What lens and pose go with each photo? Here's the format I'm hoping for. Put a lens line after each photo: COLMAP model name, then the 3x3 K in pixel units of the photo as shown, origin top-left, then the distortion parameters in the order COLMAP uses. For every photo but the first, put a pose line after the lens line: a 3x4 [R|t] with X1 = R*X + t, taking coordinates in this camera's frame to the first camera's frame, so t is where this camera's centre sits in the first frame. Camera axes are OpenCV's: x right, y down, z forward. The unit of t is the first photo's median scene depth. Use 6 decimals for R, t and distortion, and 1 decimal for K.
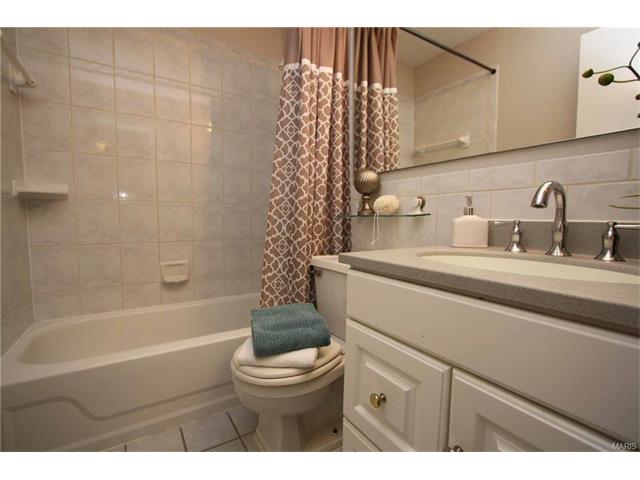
lens RADIAL K [[295.1, 0, 320.0], [0, 295.1, 240.0], [0, 0, 1]] dist [0.000392, 0.000050]
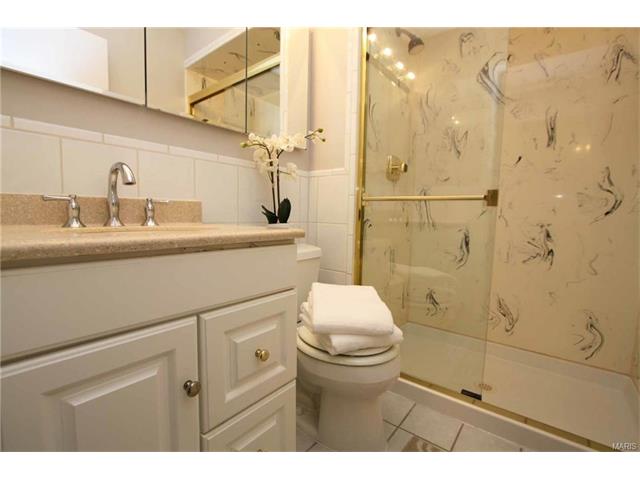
lens RADIAL K [[295.1, 0, 320.0], [0, 295.1, 240.0], [0, 0, 1]] dist [0.000392, 0.000050]
pose [[-0.329194, -0.135034, 0.934557, -0.598963], [0.020938, 0.988435, 0.150194, -0.053140], [-0.944030, 0.069011, -0.322560, 0.590835]]
